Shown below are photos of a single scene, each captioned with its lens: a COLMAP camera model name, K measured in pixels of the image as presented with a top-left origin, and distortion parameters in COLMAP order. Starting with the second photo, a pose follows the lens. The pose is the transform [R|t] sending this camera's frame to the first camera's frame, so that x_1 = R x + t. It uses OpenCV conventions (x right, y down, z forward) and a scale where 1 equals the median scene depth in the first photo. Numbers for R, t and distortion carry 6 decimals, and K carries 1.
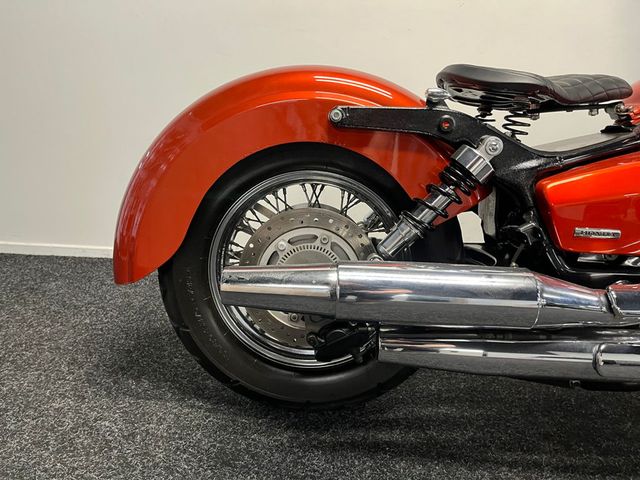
lens RADIAL K [[483.4, 0, 319.4], [0, 483.4, 240.2], [0, 0, 1]] dist [0.049222, -0.057798]
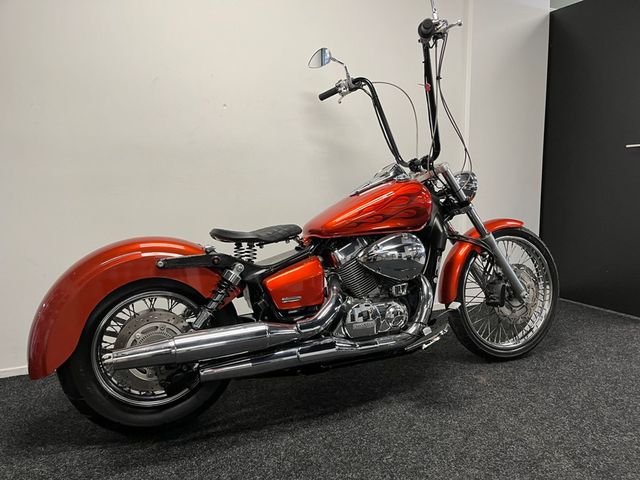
lens RADIAL K [[483.4, 0, 329.3], [0, 483.4, 241.4], [0, 0, 1]] dist [0.049222, -0.057798]
pose [[0.906940, -0.126396, 0.401850, -0.116593], [0.191385, 0.973425, -0.125761, 0.034397], [-0.375275, 0.190966, 0.907029, -1.000493]]
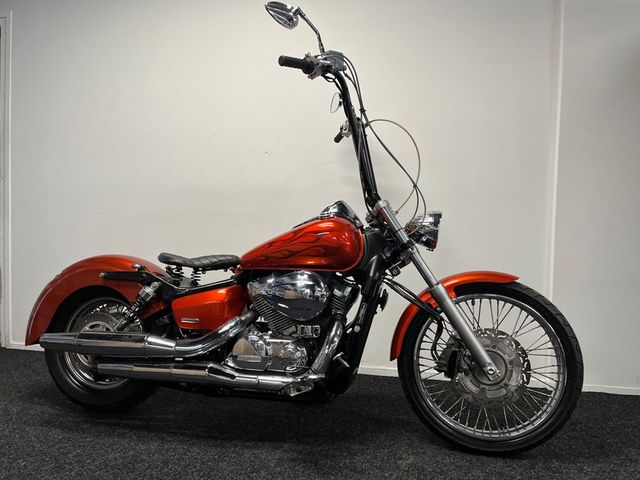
lens RADIAL K [[483.4, 0, 322.5], [0, 483.4, 237.6], [0, 0, 1]] dist [0.049222, -0.057798]
pose [[0.980758, -0.036791, -0.191731, 1.523091], [-0.019939, 0.958070, -0.285840, 0.243414], [0.194208, 0.284163, 0.938901, -1.142440]]
